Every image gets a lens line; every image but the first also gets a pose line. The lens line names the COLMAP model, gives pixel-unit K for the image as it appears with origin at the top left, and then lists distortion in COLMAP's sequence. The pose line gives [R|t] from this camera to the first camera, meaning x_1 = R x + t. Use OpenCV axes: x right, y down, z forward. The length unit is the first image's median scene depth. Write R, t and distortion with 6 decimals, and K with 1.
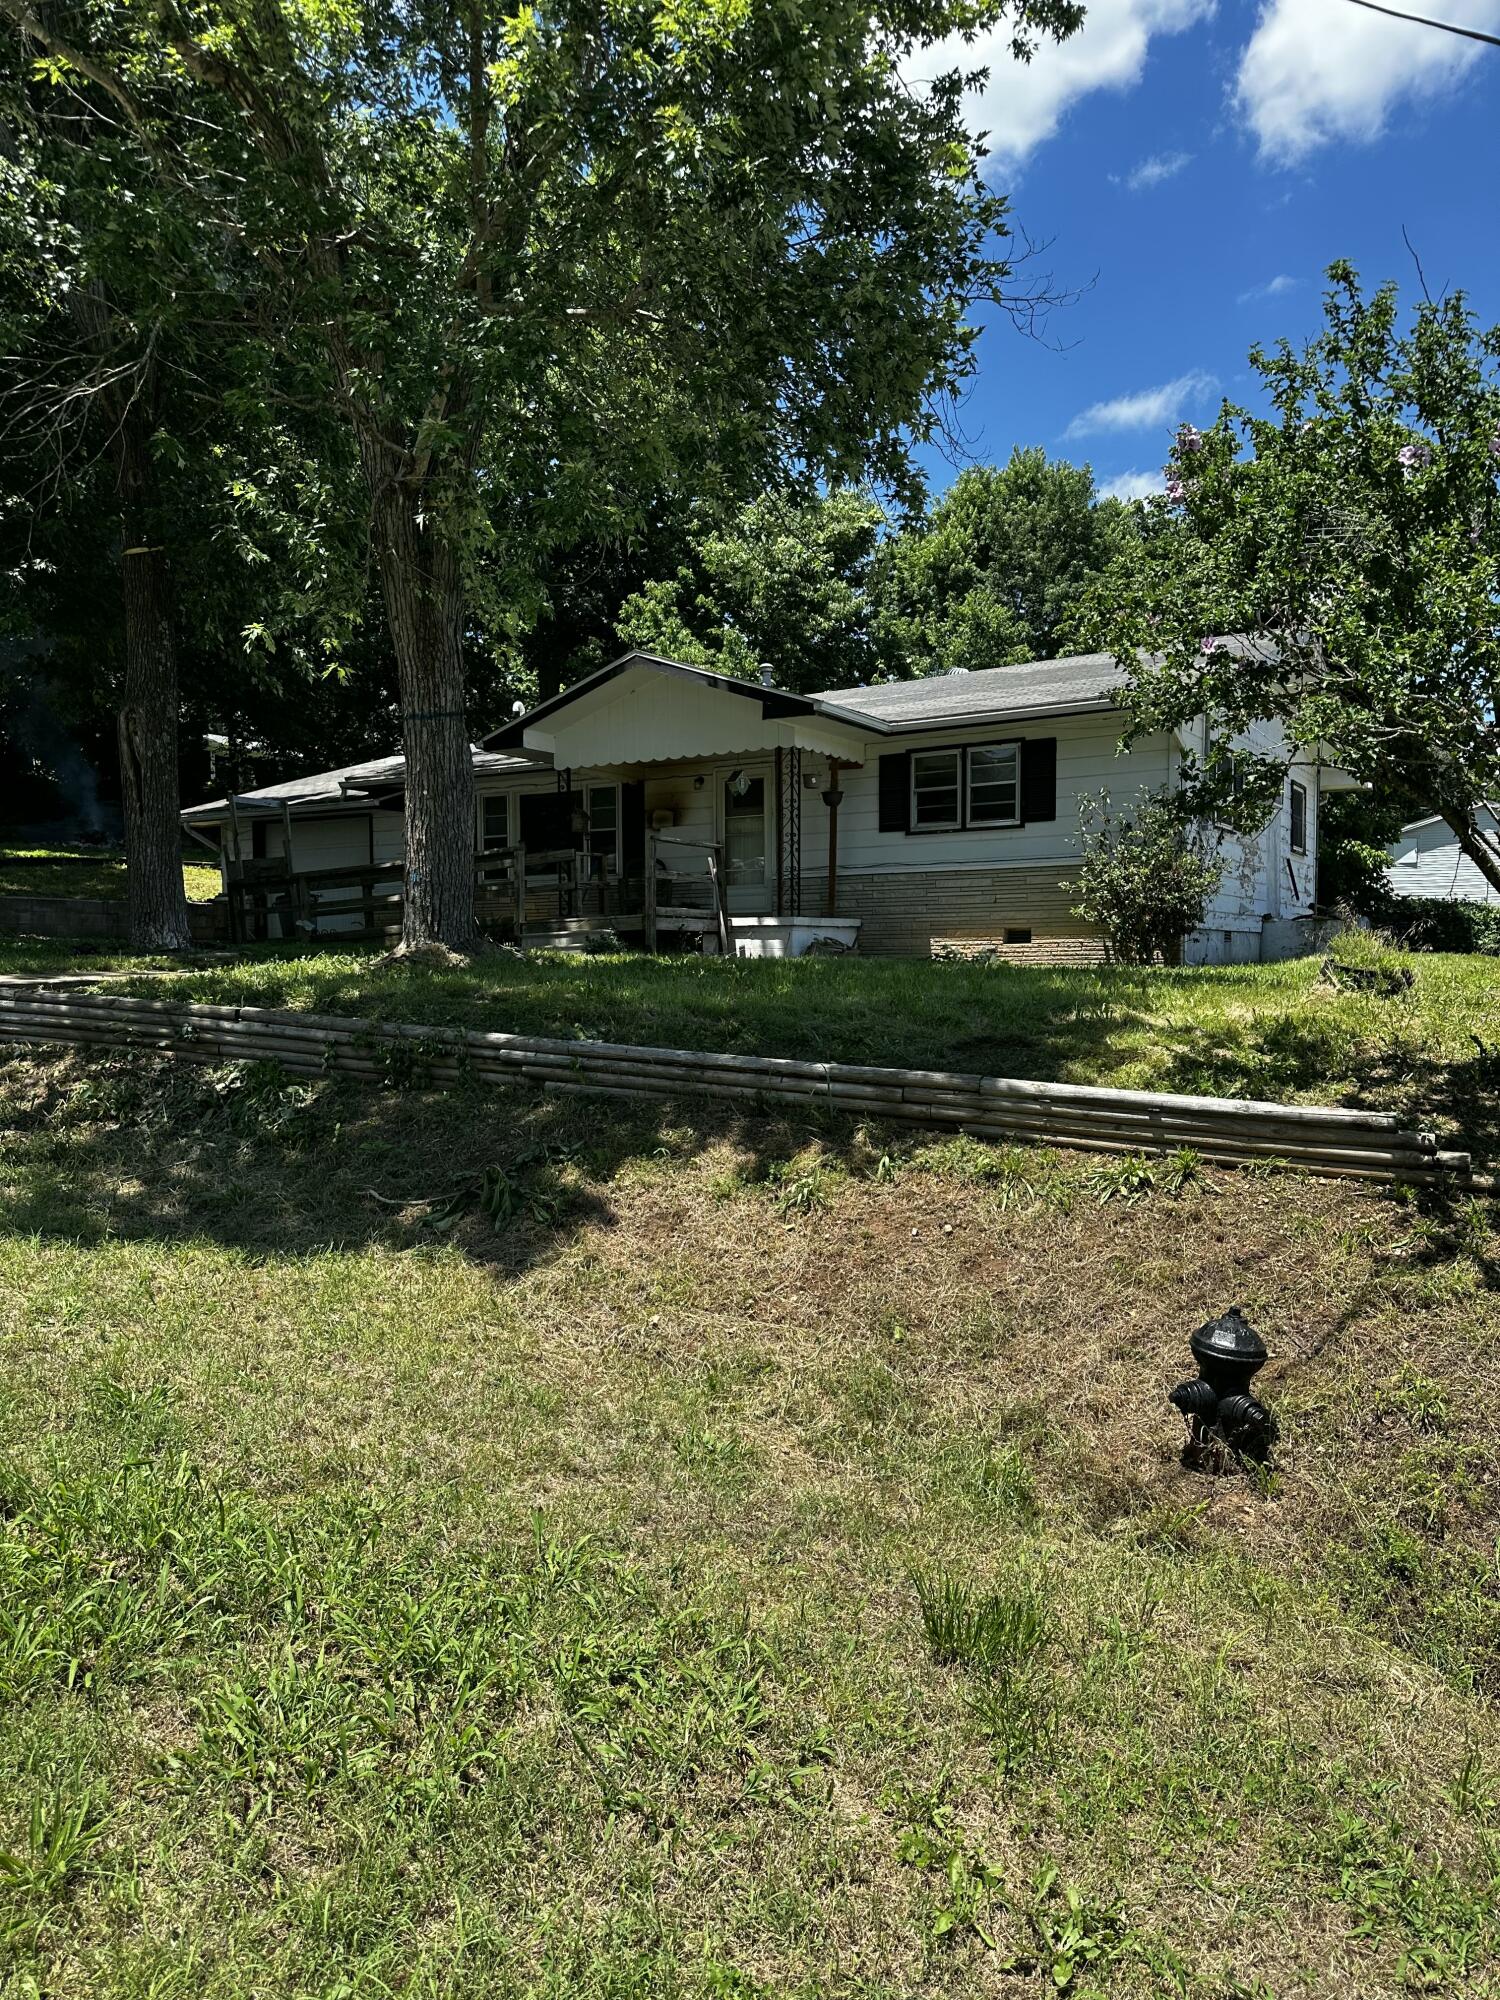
lens RADIAL K [[1397.9, 0, 750.0], [0, 1397.9, 1000.0], [0, 0, 1]] dist [0.103910, -0.113123]
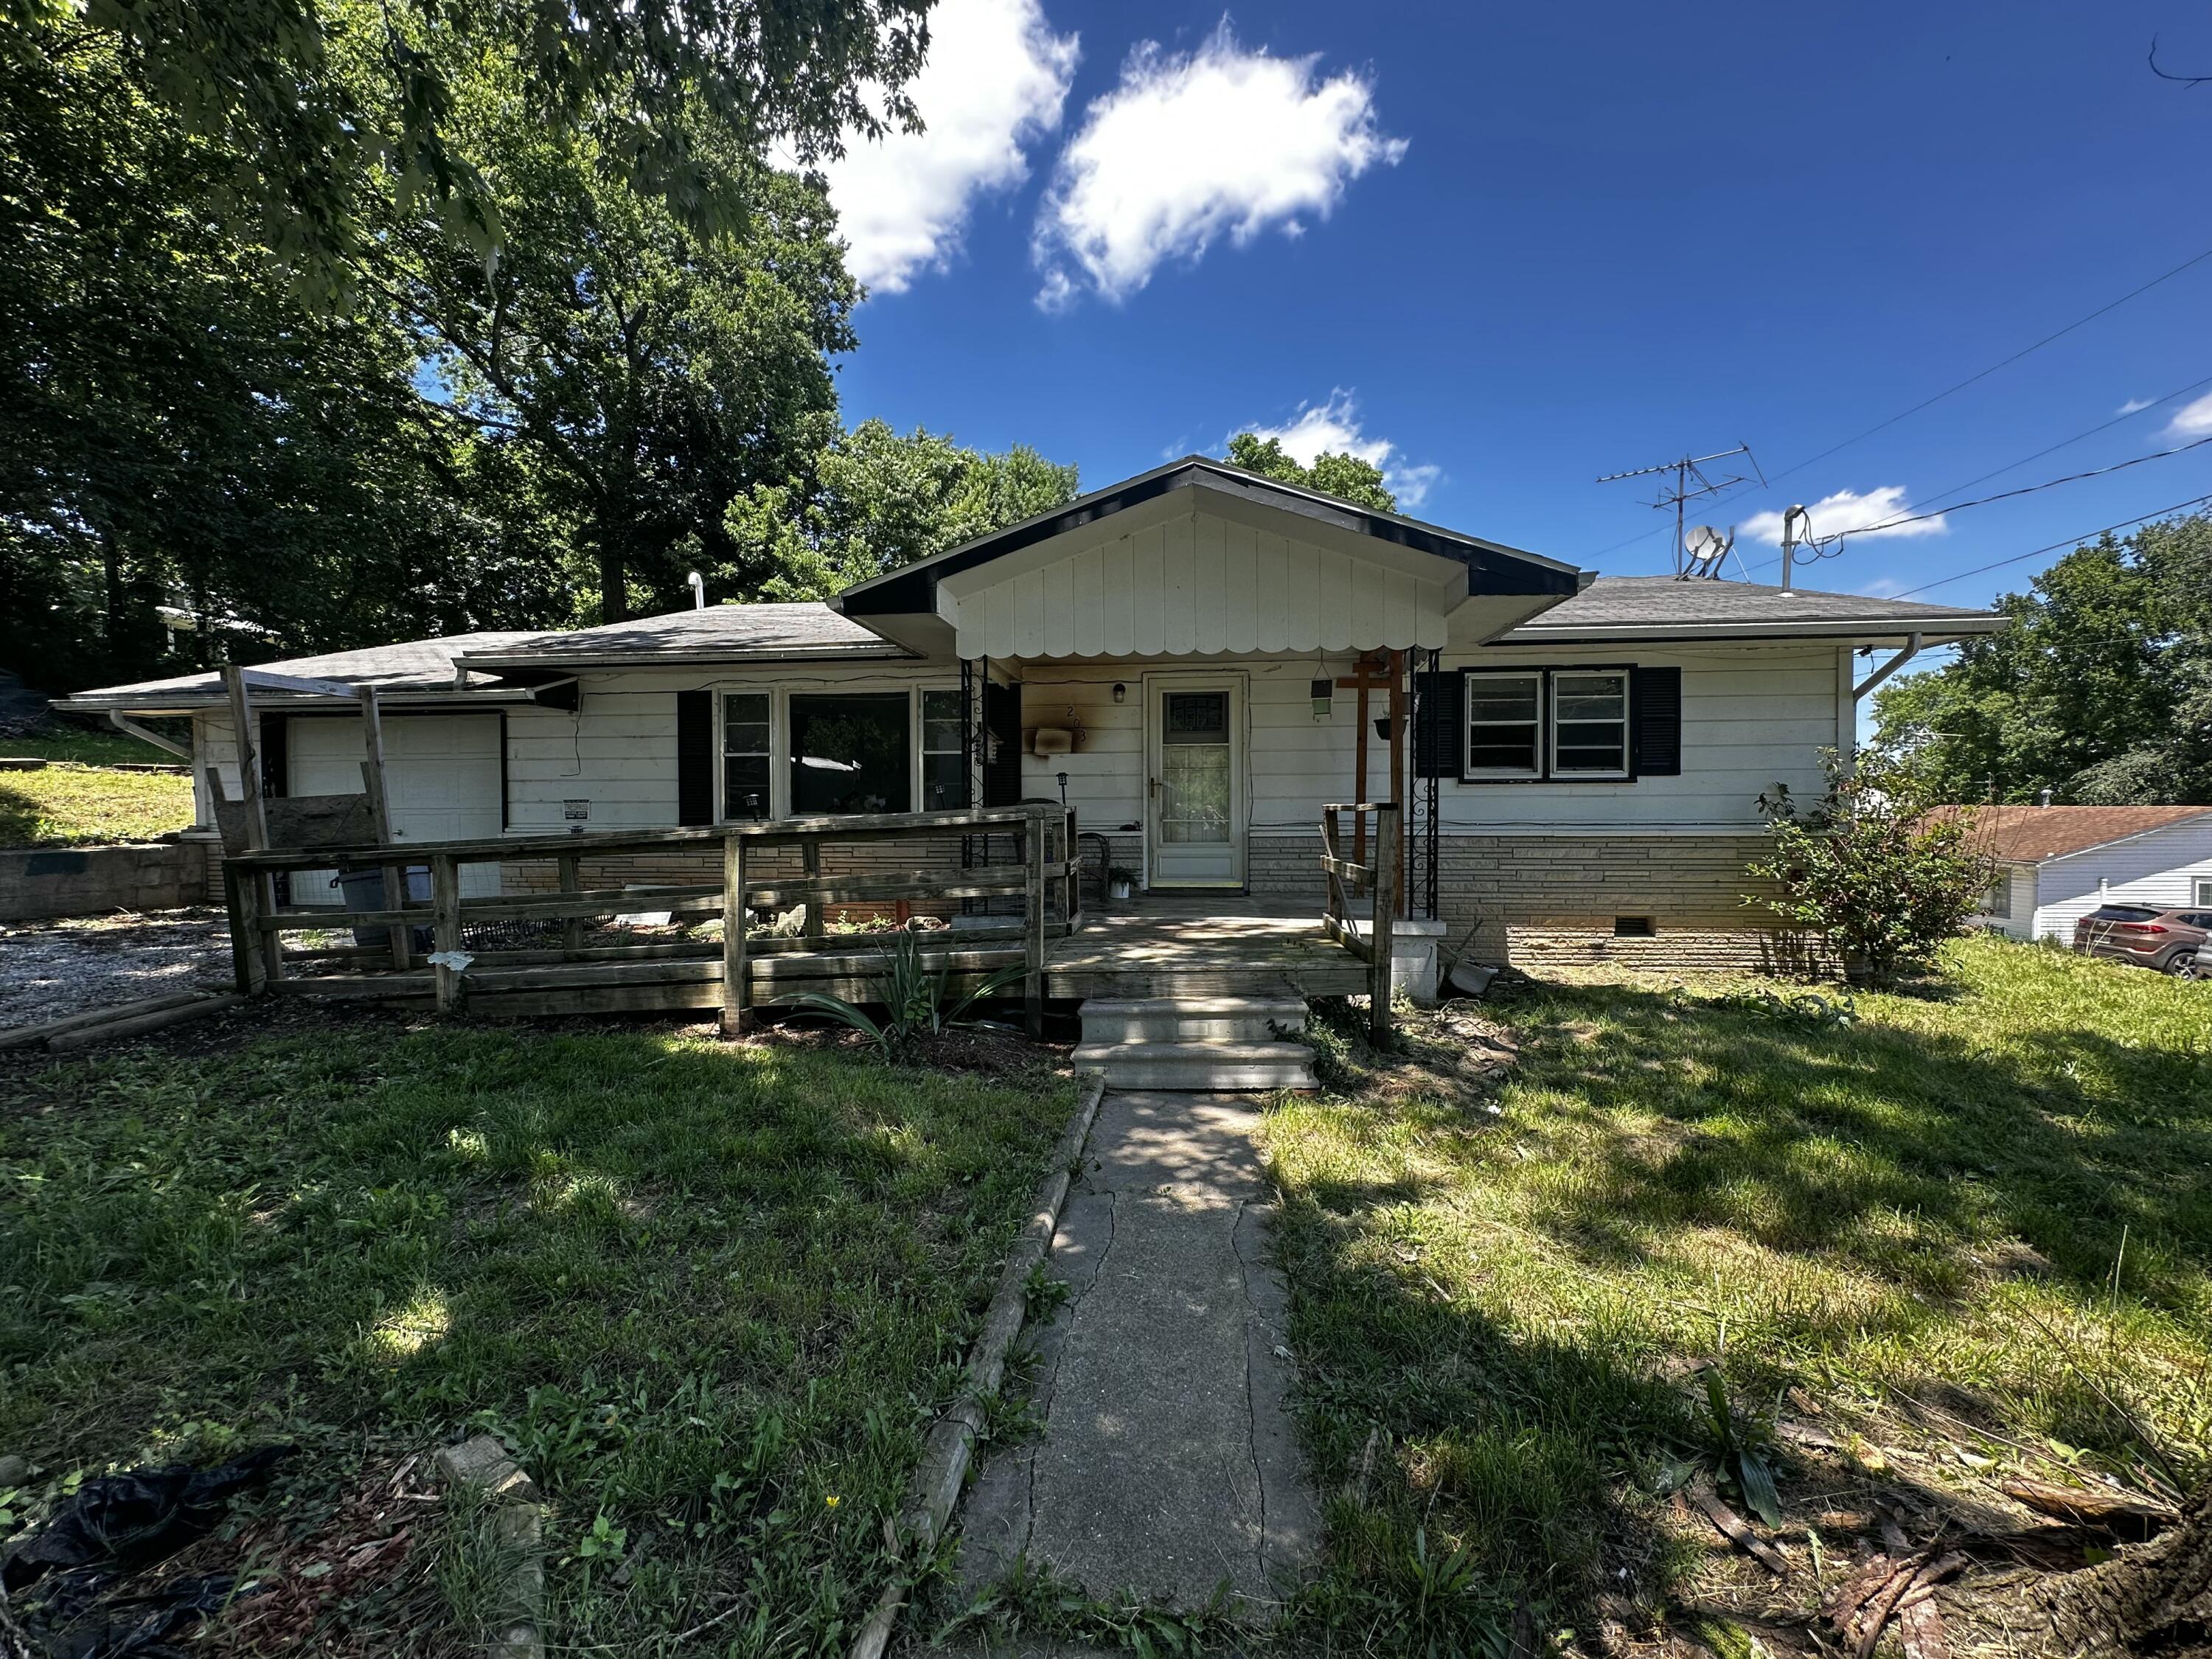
lens RADIAL K [[882.4, 0, 1106.0], [0, 882.4, 829.5], [0, 0, 1]] dist [-0.007620, 0.000155]
pose [[0.897623, -0.009141, 0.440670, -0.267682], [0.012101, 0.999919, -0.003908, -0.098751], [-0.440599, 0.008841, 0.897661, 0.700110]]
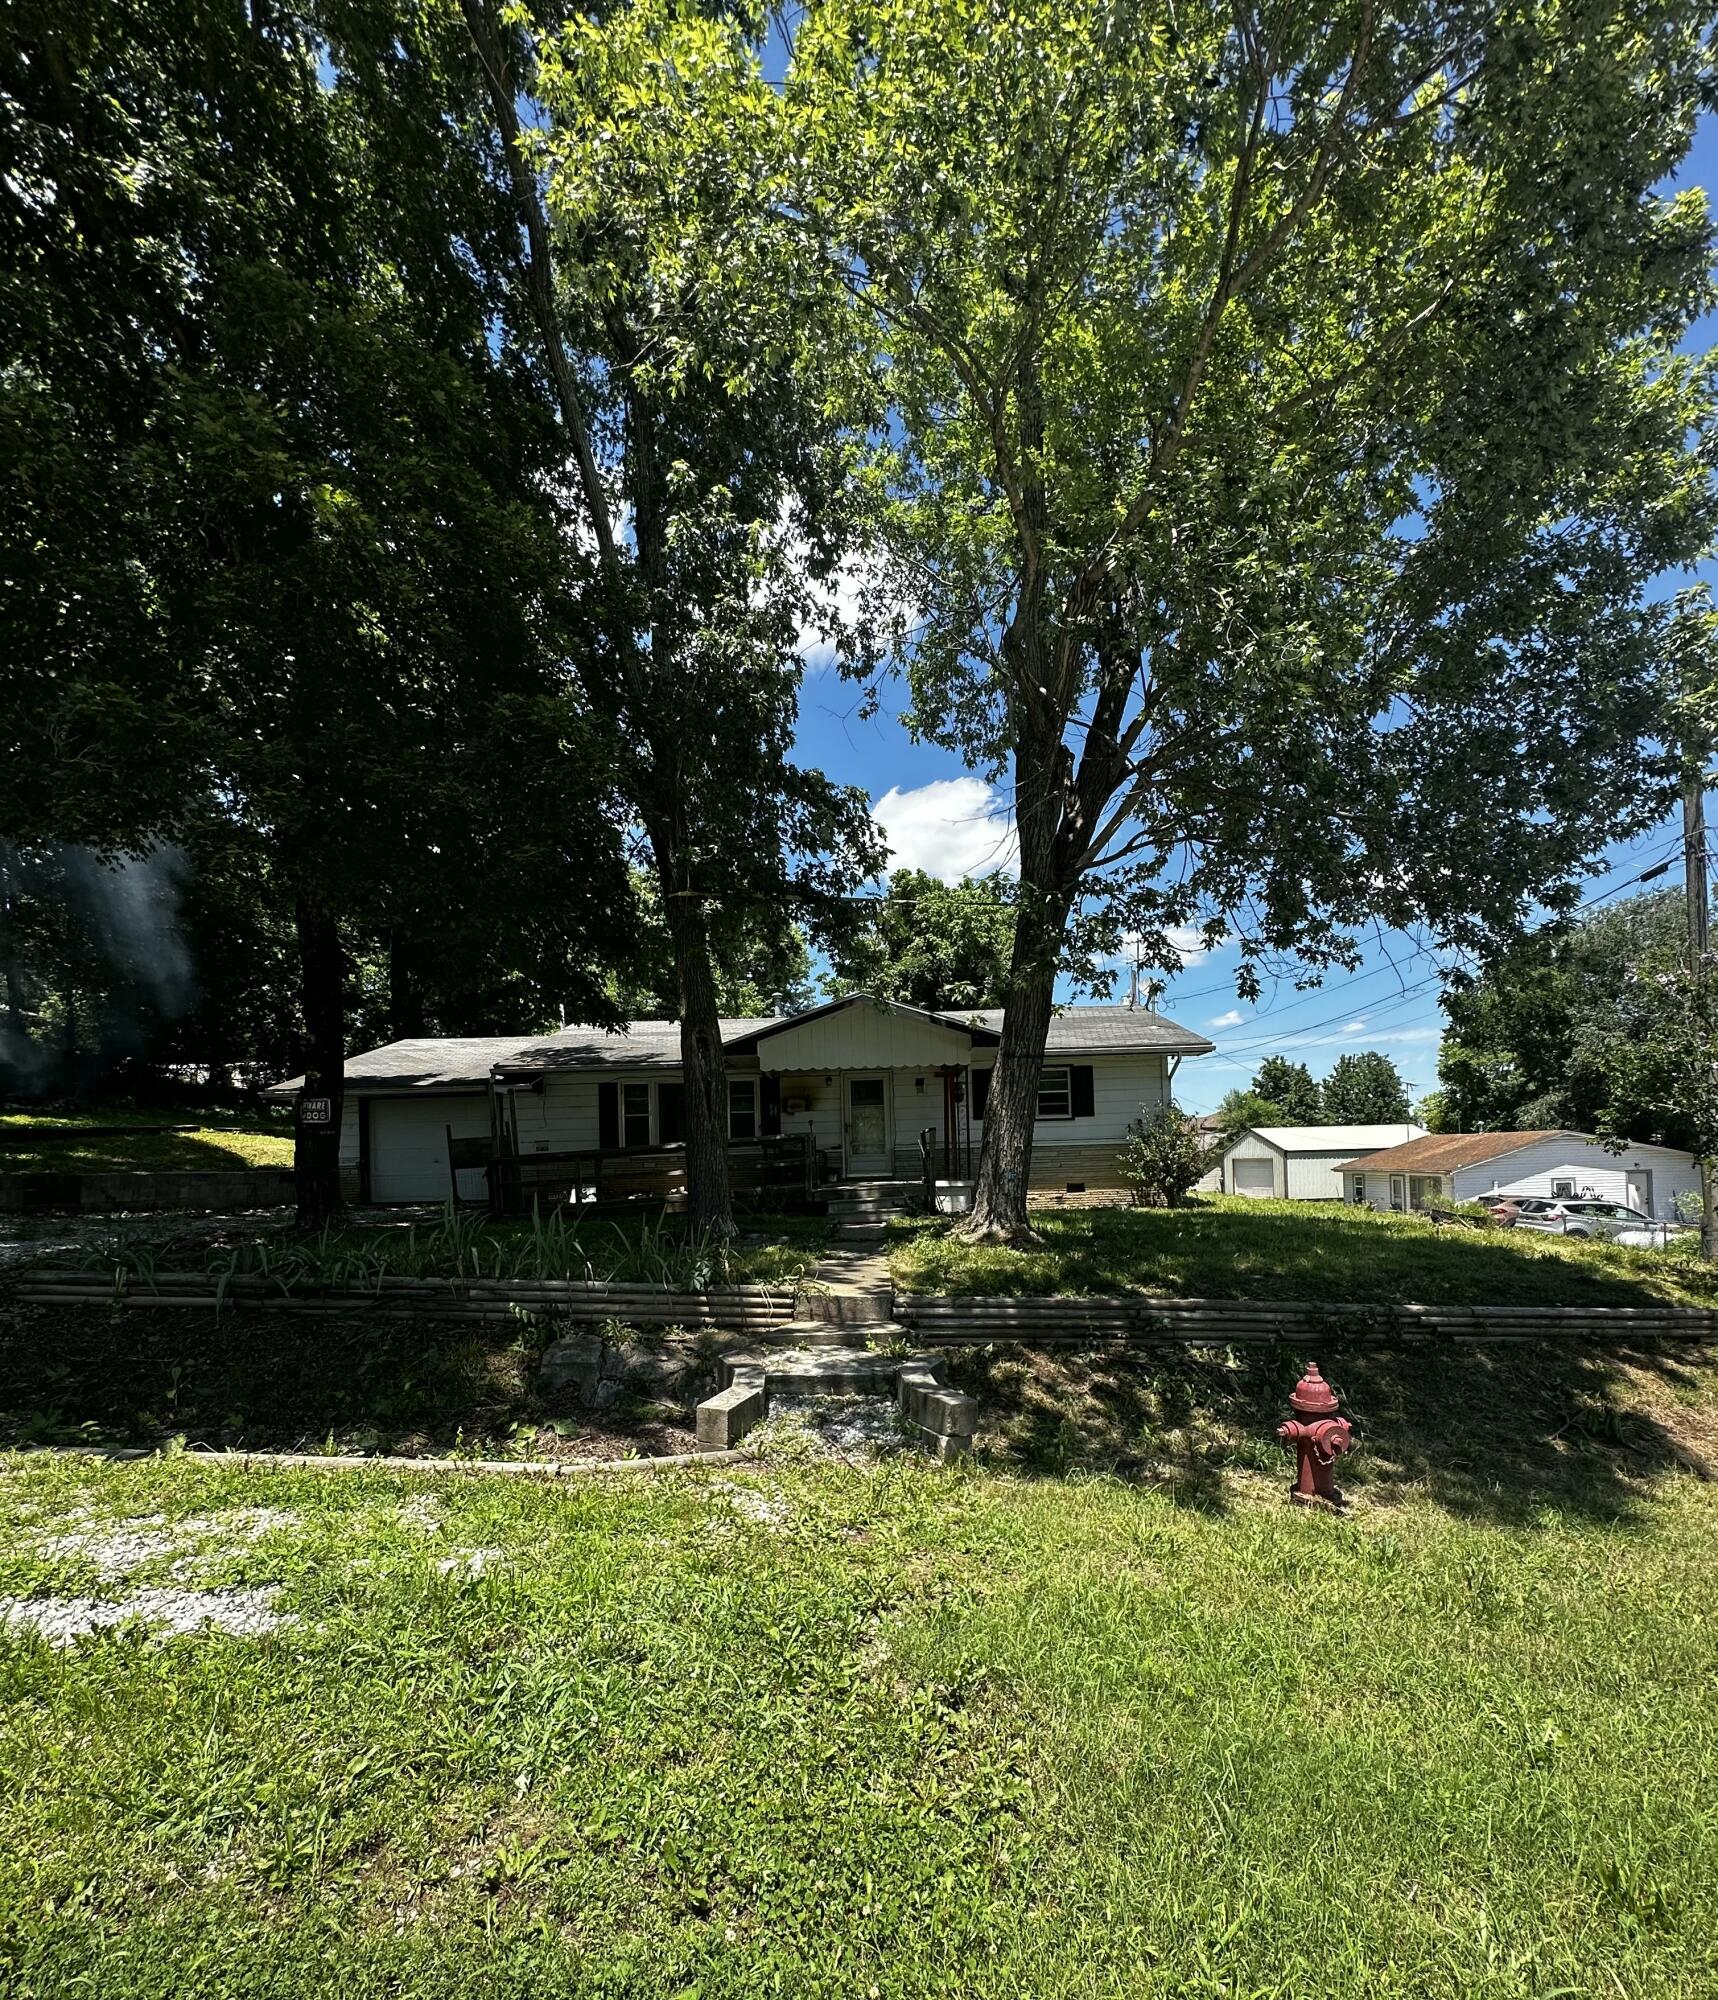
lens RADIAL K [[916.1, 0, 852.3], [0, 916.1, 1142.7], [0, 0, 1]] dist [-0.008926, 0.000026]
pose [[0.861856, -0.008681, 0.507080, -0.549370], [0.037733, 0.998180, -0.047043, -0.057201], [-0.505748, 0.059678, 0.860614, 0.233374]]
